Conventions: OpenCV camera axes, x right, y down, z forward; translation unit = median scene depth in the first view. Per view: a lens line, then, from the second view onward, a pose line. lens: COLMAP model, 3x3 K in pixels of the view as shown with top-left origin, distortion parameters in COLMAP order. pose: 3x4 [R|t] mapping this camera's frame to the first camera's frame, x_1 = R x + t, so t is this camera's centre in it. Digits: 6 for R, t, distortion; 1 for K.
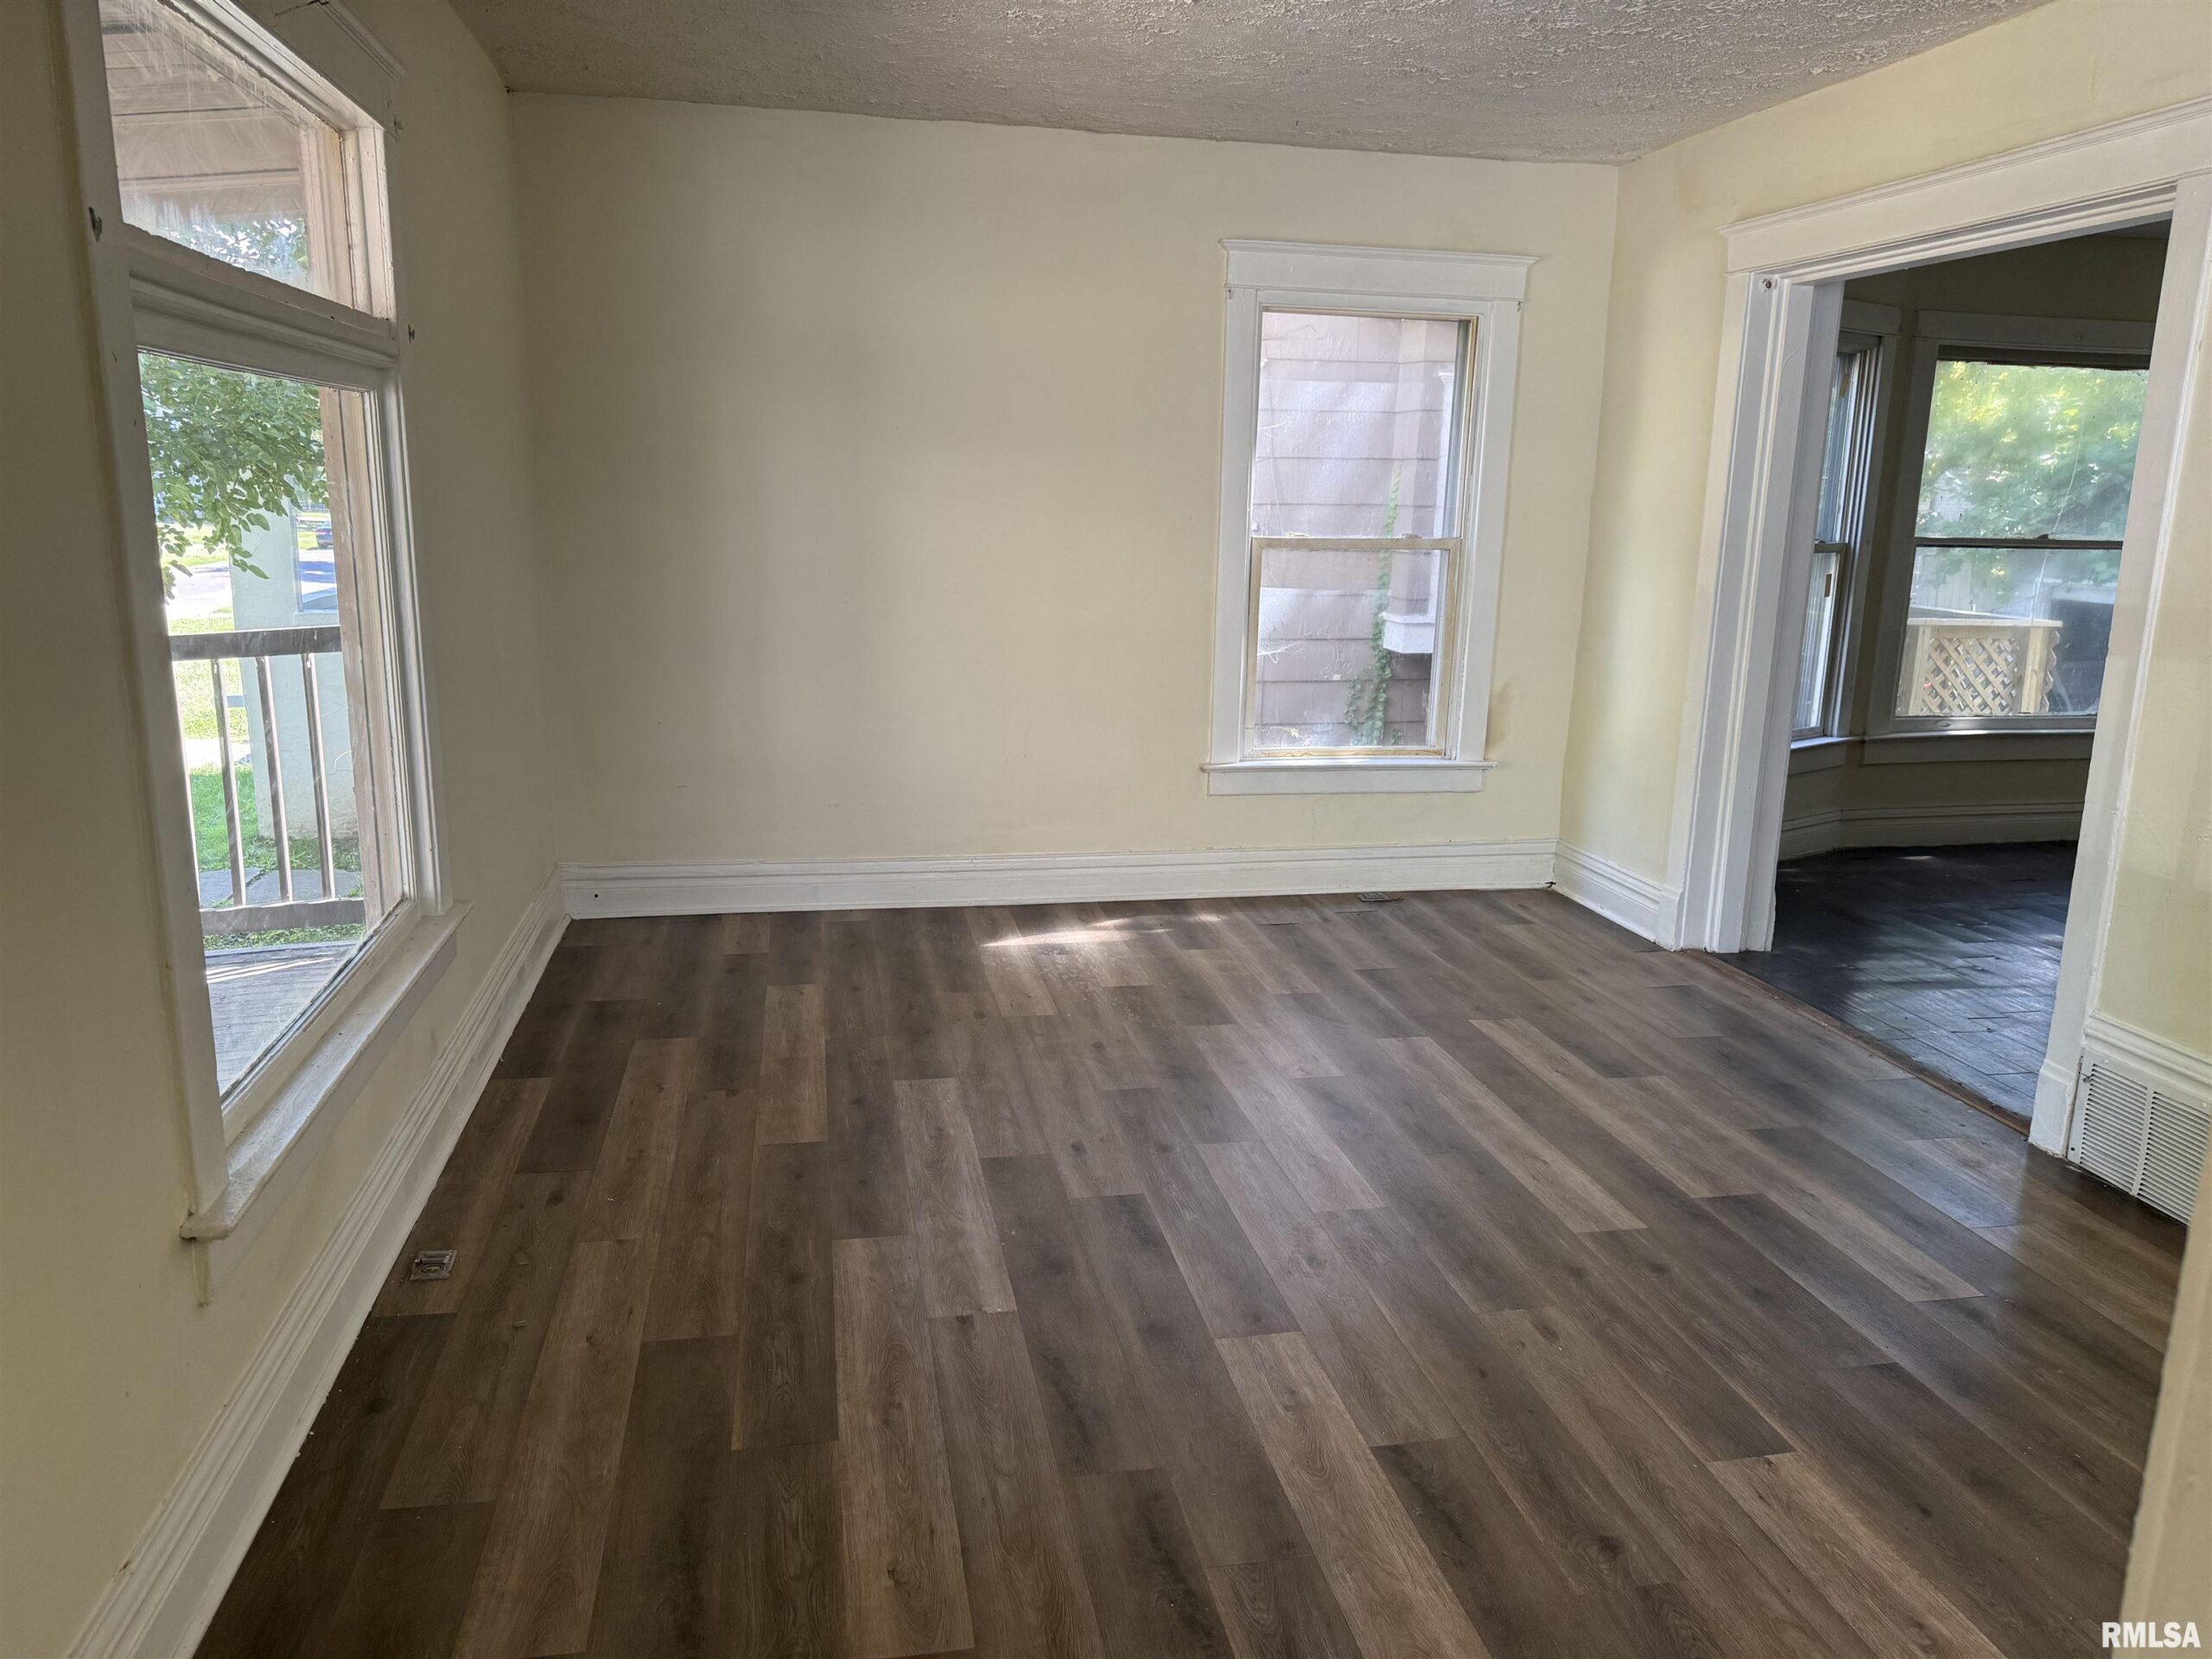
lens RADIAL K [[1547.5, 0, 1100.9], [0, 1547.5, 823.5], [0, 0, 1]] dist [0.054624, -0.074663]
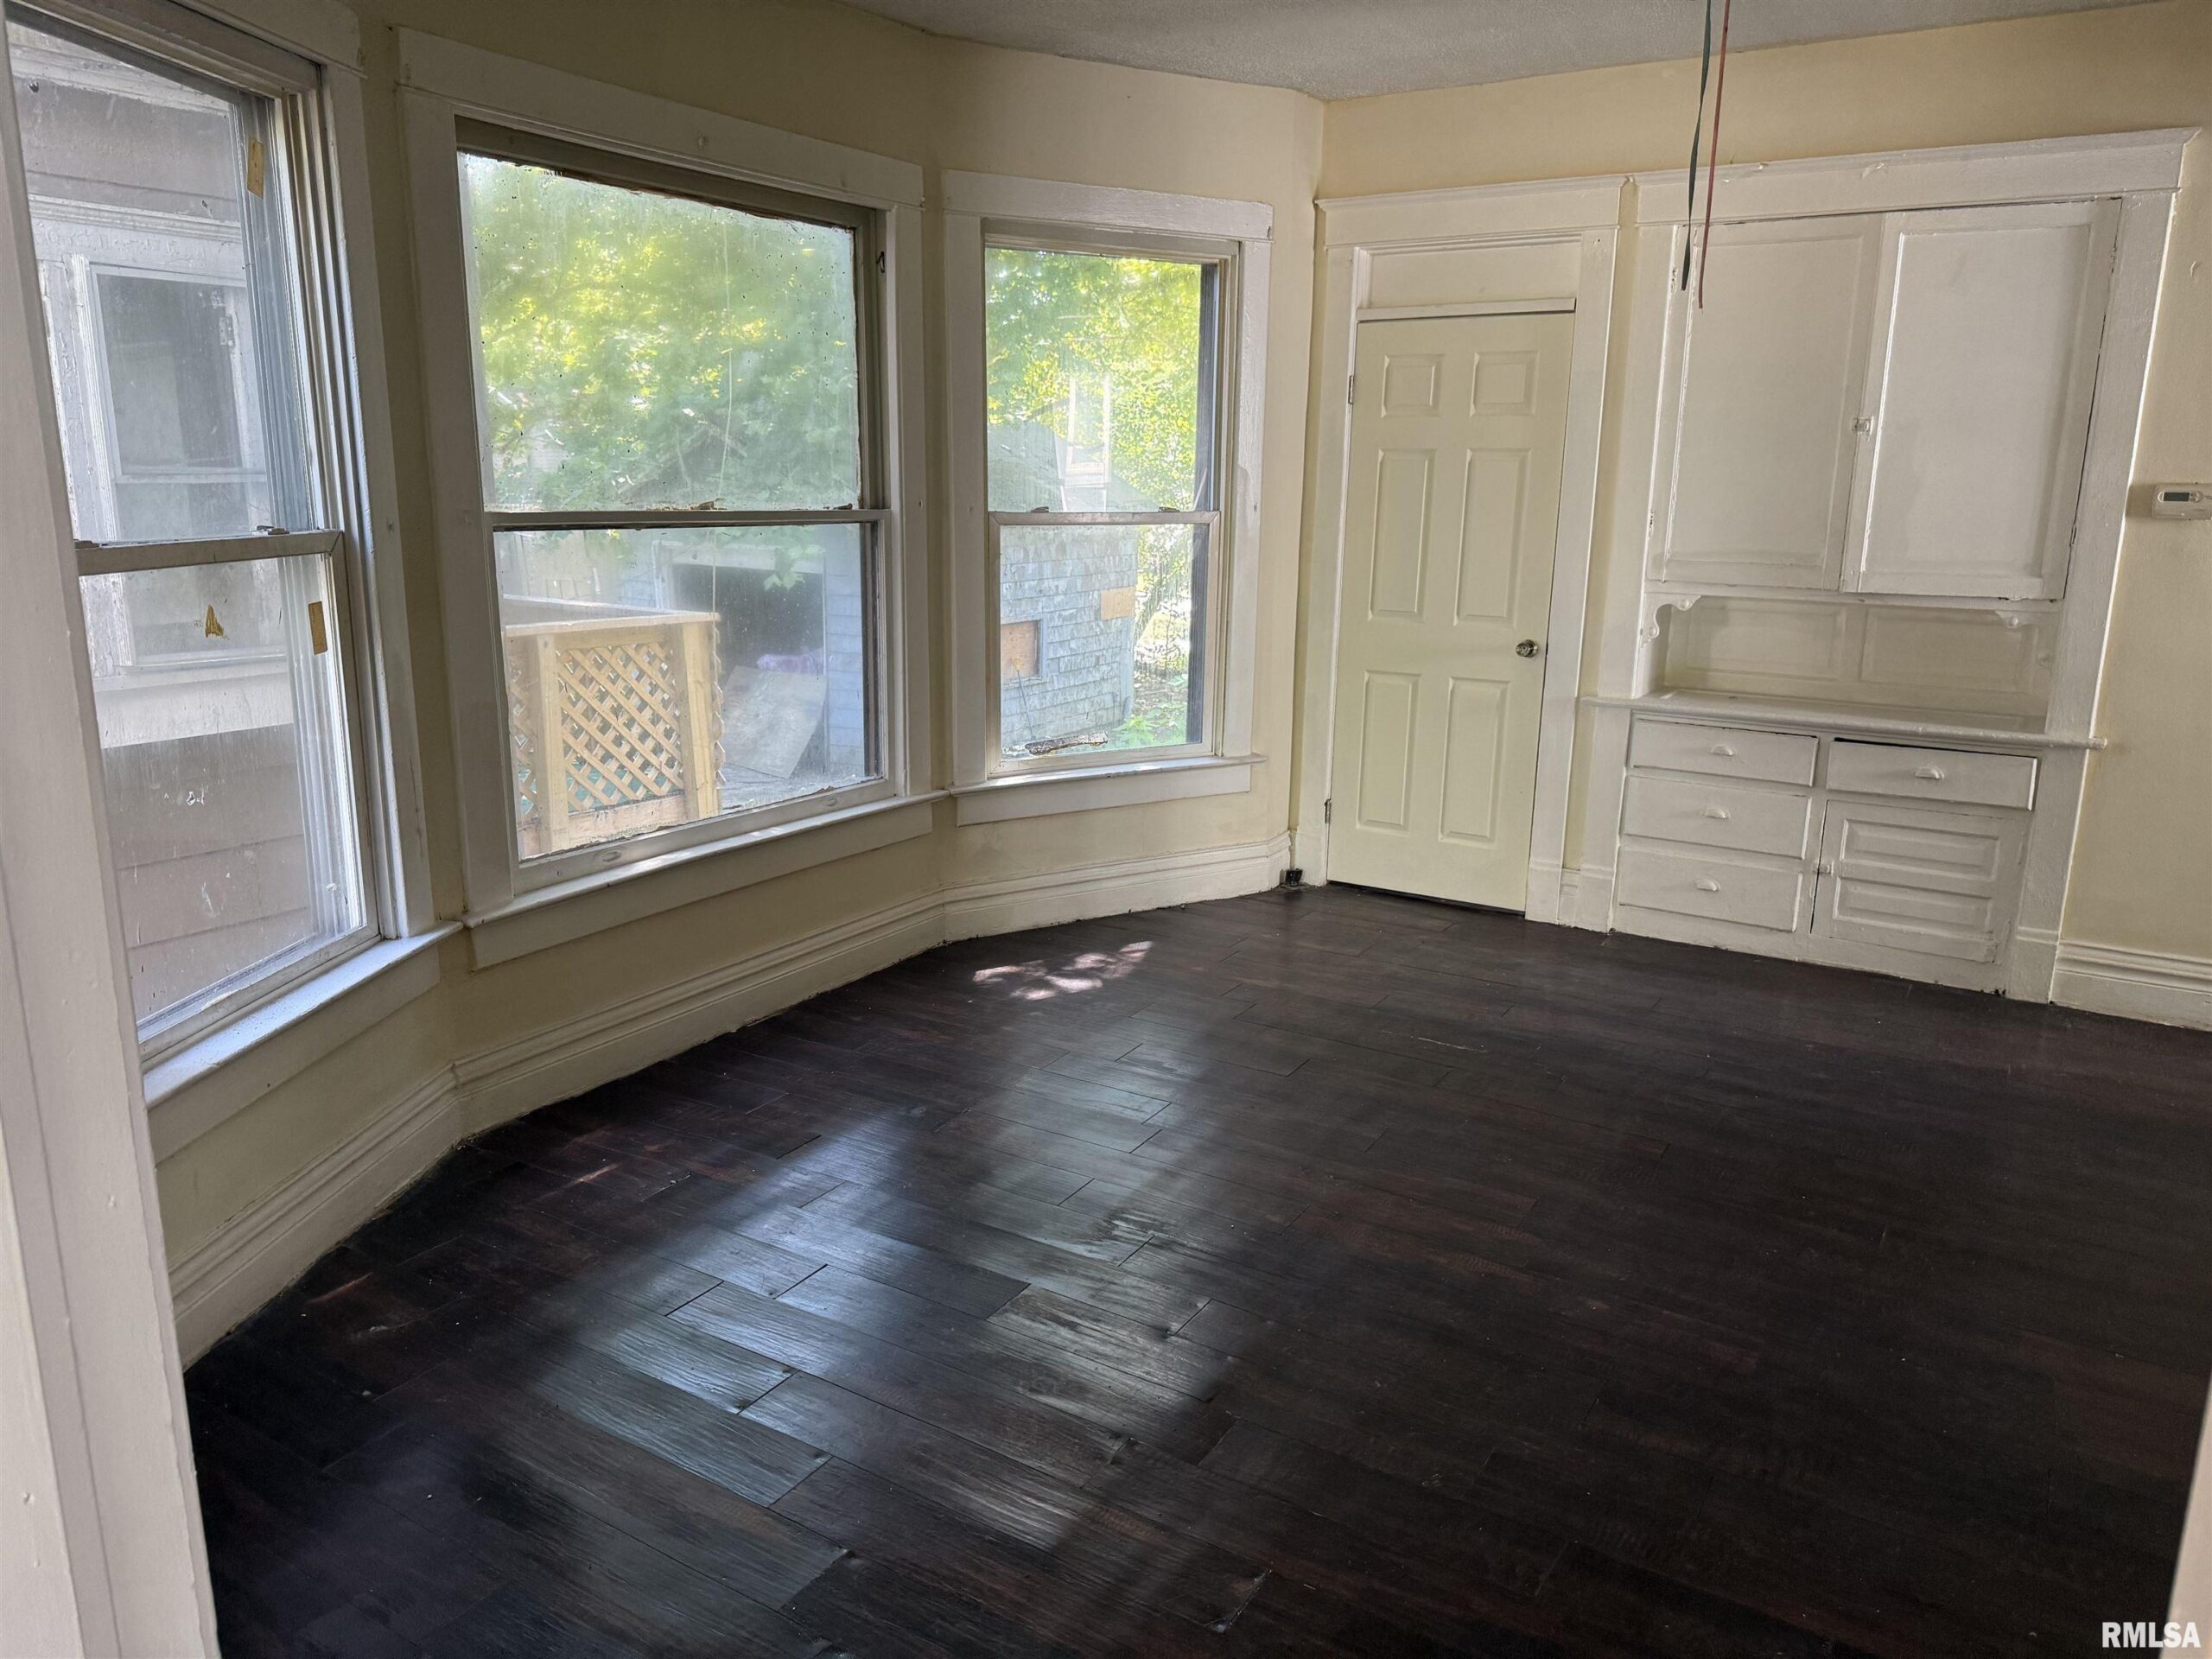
lens RADIAL K [[1547.5, 0, 1100.9], [0, 1547.5, 823.5], [0, 0, 1]] dist [0.054624, -0.074663]
pose [[0.682361, -0.175216, 0.709706, 0.278839], [0.154383, 0.983493, 0.094376, -0.100436], [-0.714527, 0.045168, 0.698148, 0.507102]]
